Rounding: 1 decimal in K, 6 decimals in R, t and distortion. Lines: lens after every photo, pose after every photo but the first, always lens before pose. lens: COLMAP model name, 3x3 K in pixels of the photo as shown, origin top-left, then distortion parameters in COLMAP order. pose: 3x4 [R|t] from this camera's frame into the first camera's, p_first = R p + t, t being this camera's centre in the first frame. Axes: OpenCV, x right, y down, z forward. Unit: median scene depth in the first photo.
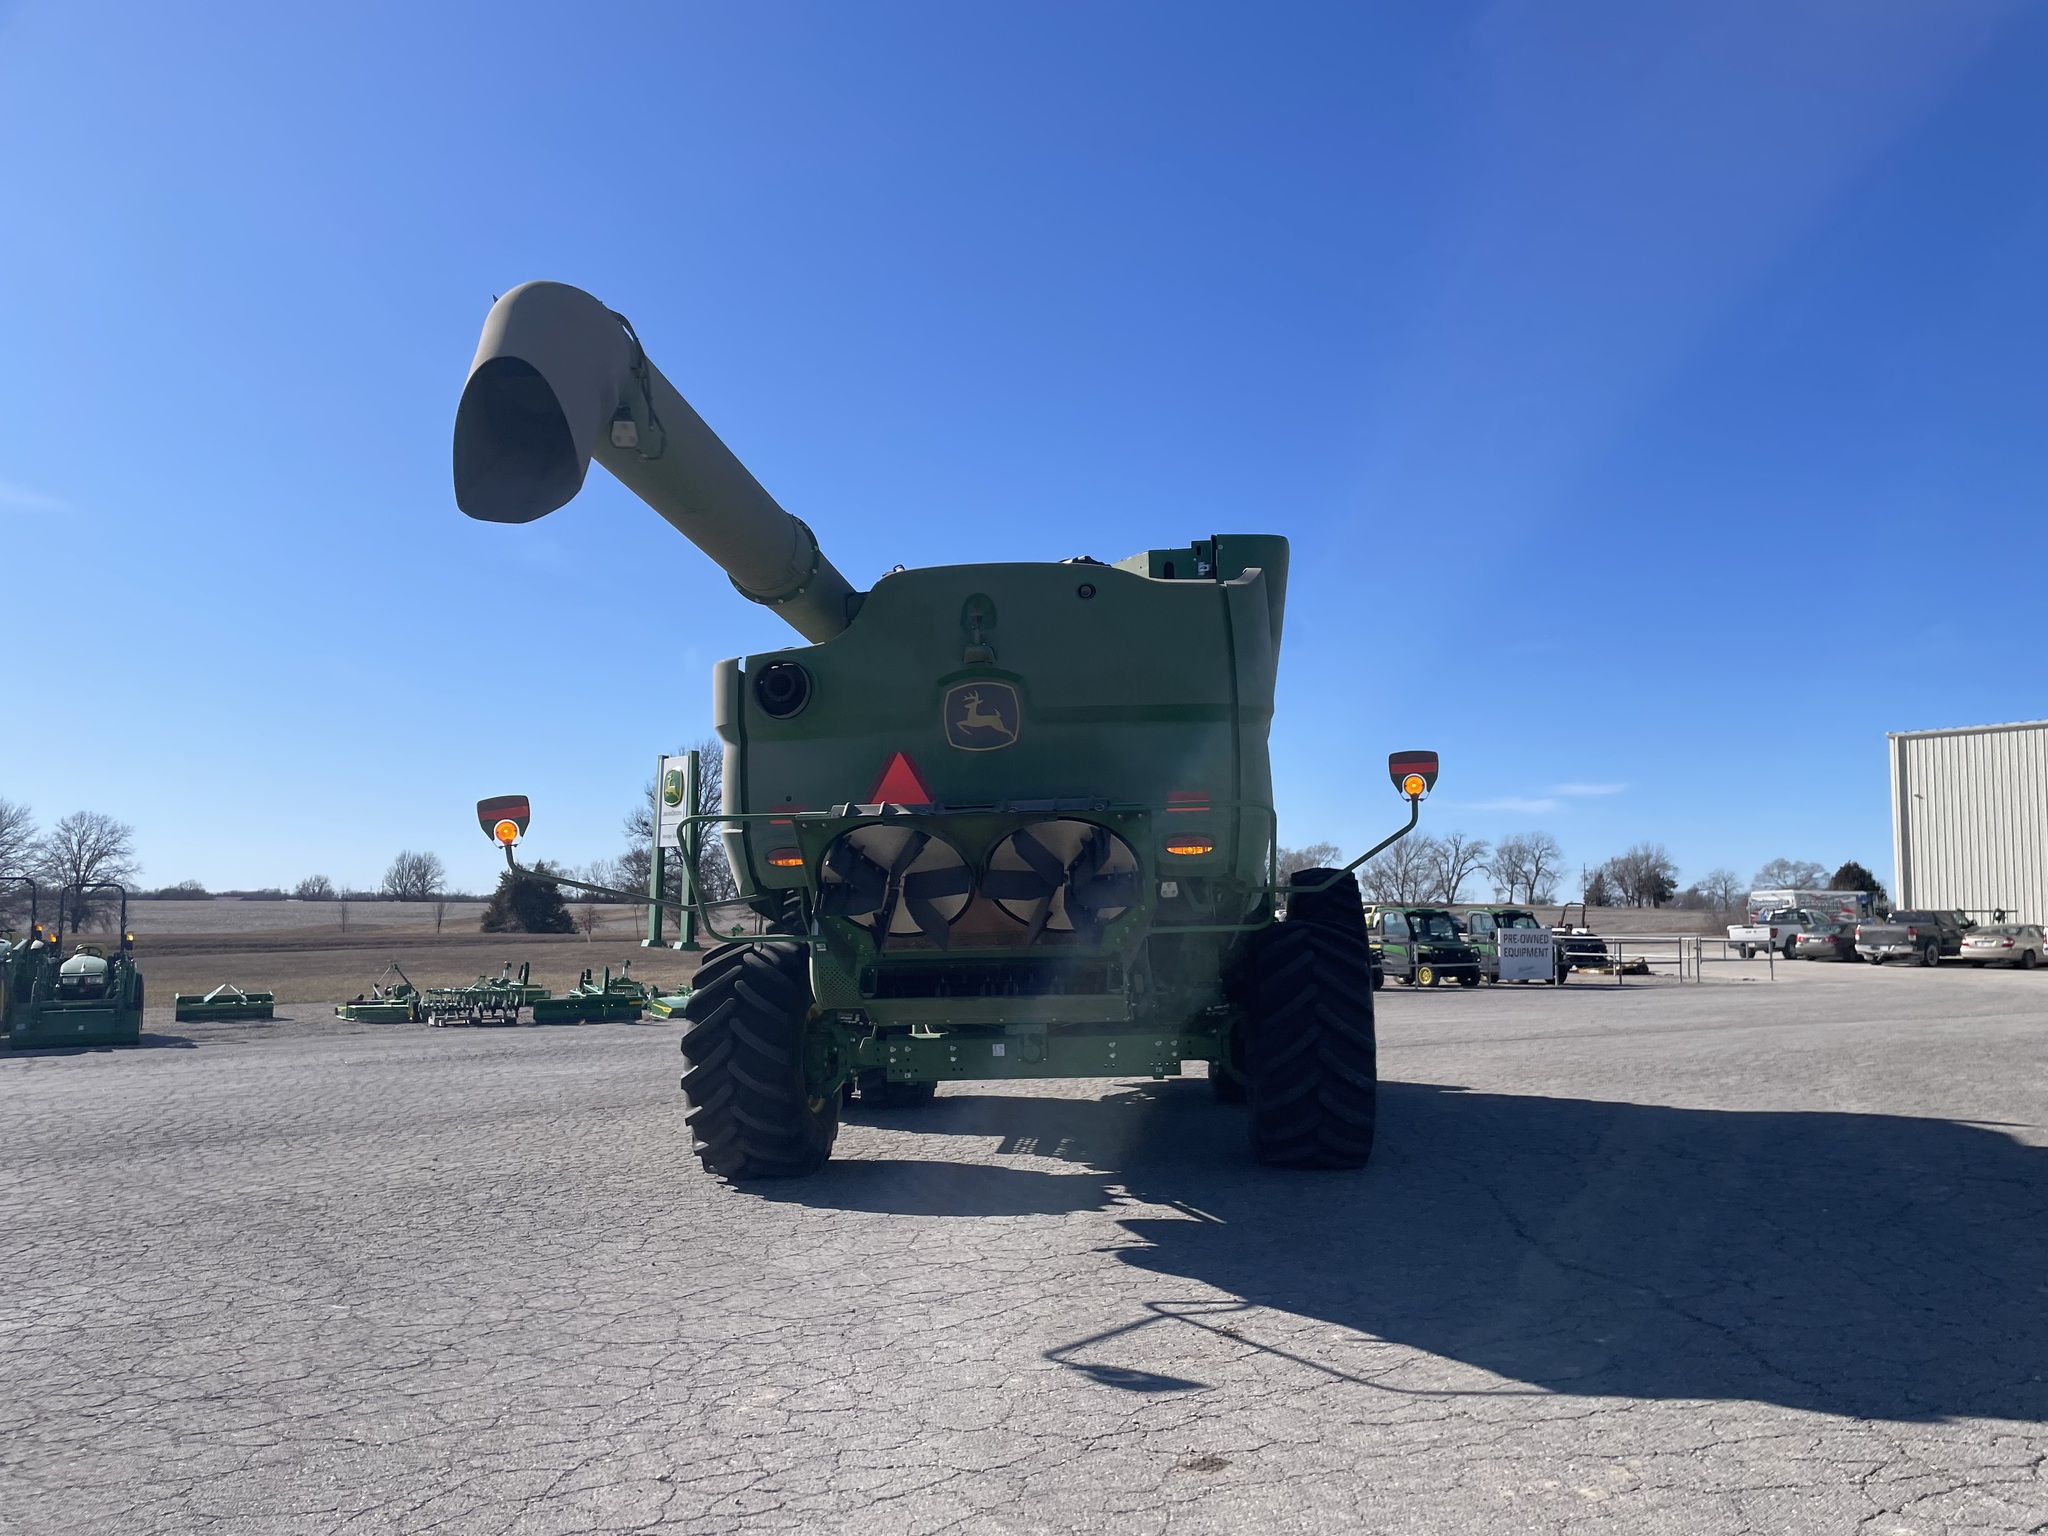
lens RADIAL K [[1569.0, 0, 1026.6], [0, 1569.0, 757.9], [0, 0, 1]] dist [0.096660, -0.131732]
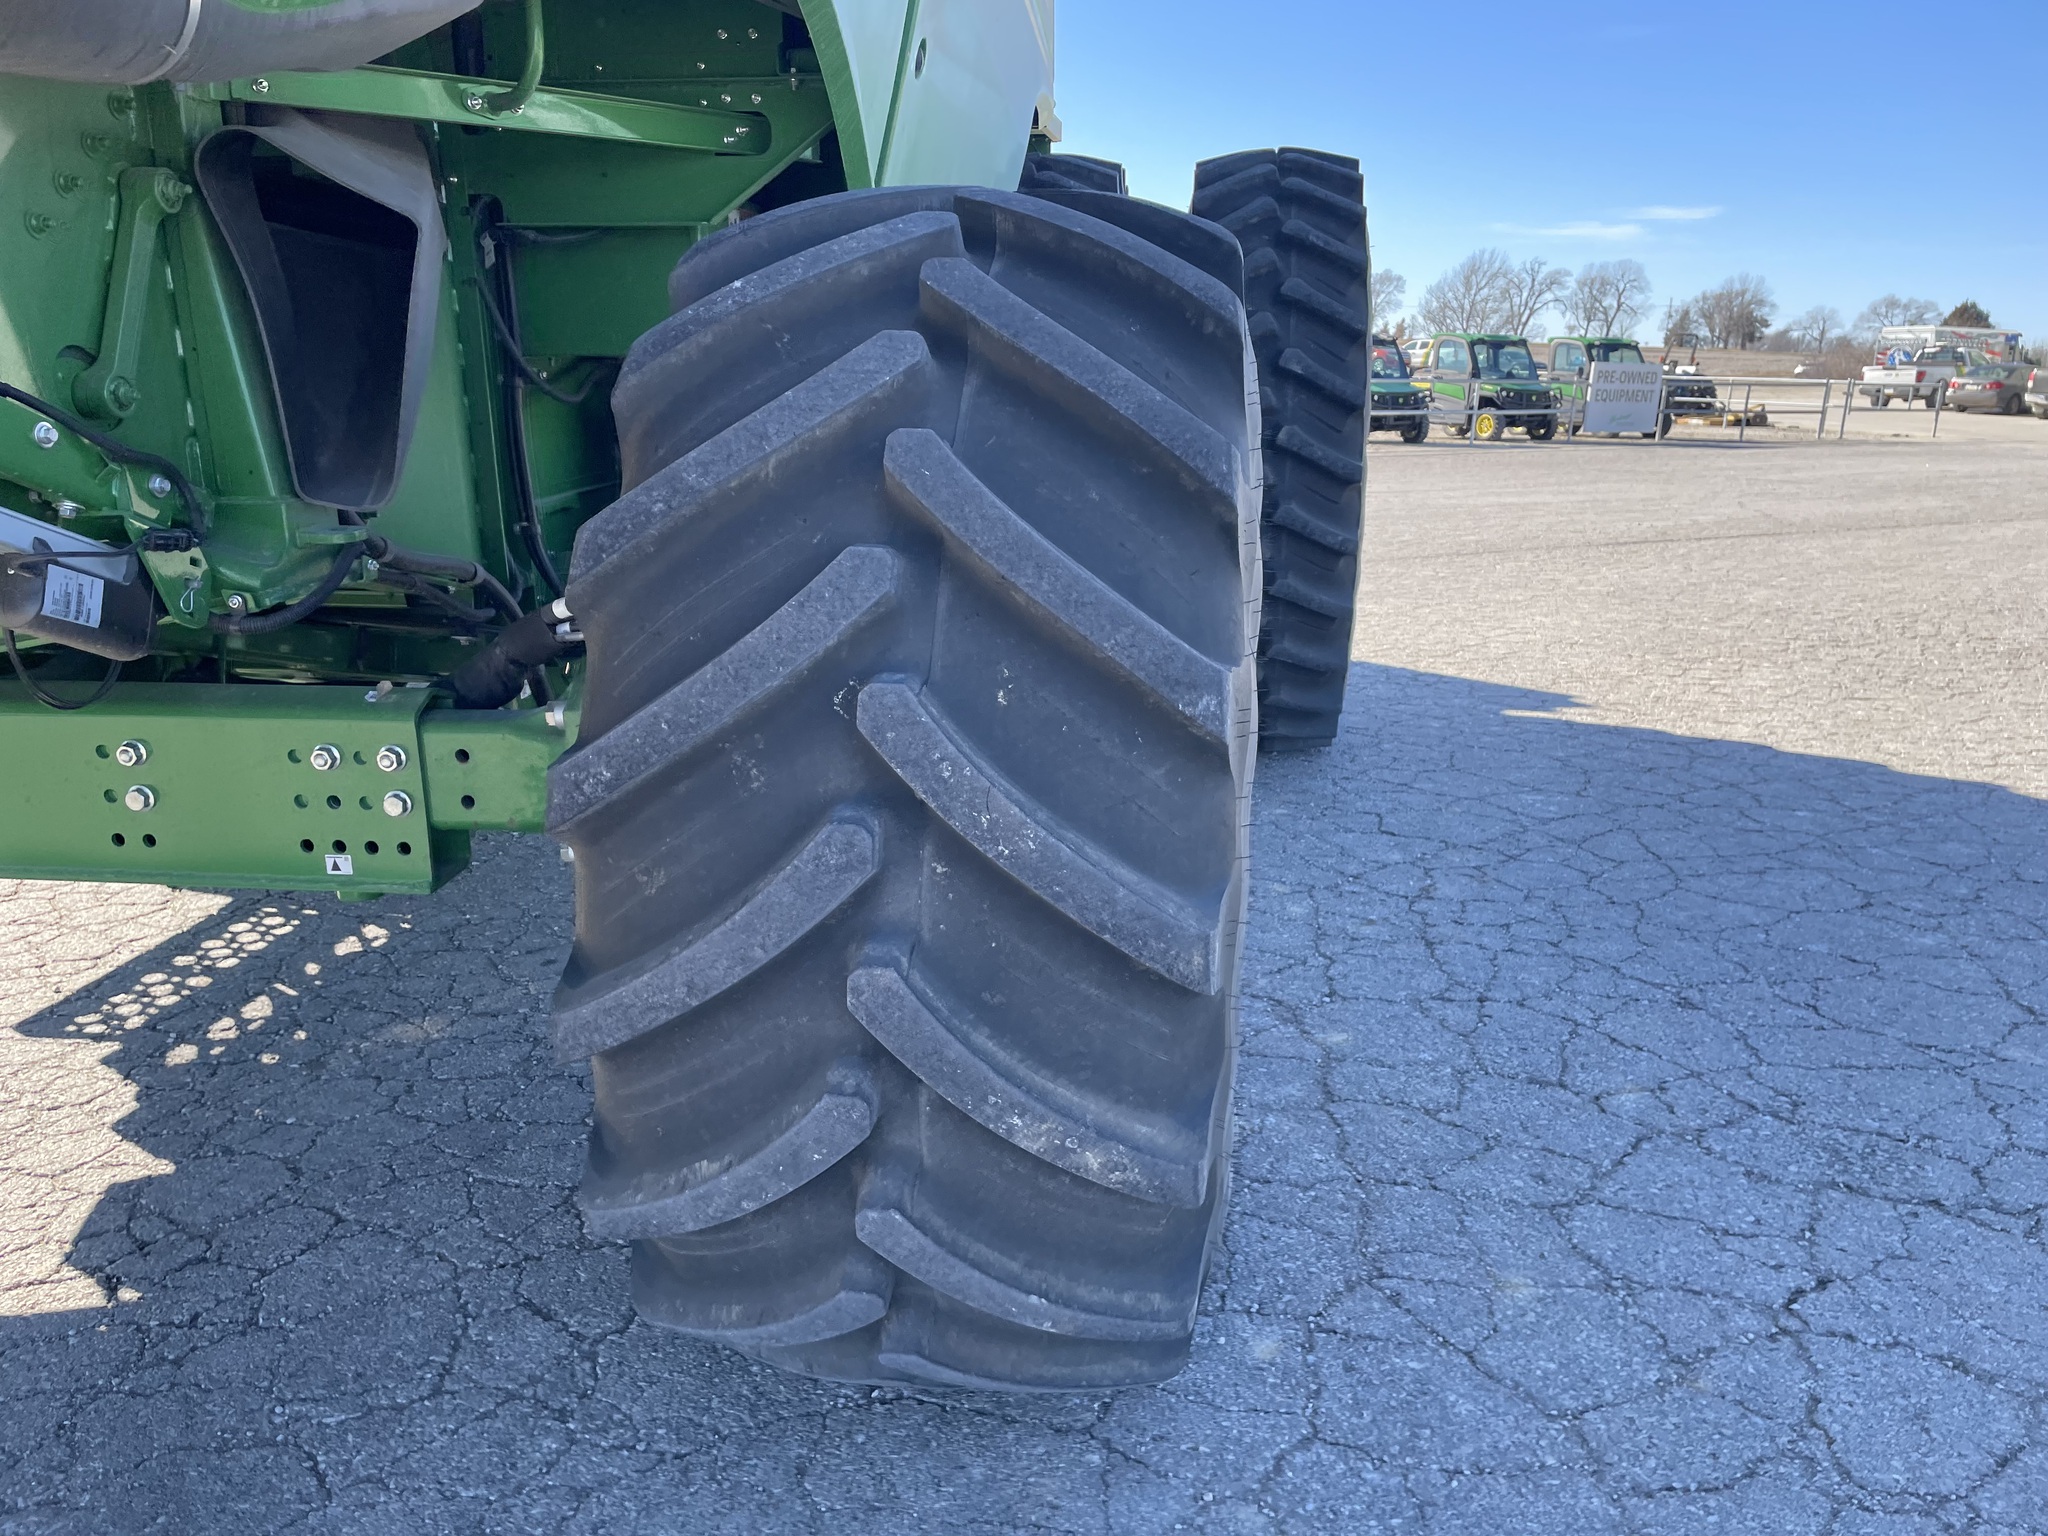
lens RADIAL K [[1561.3, 0, 1015.8], [0, 1561.3, 772.1], [0, 0, 1]] dist [0.098657, -0.130205]
pose [[0.999140, 0.031165, -0.027359, 0.050221], [-0.019443, 0.934768, 0.354727, 0.027086], [0.036629, -0.353890, 0.934569, 0.211218]]
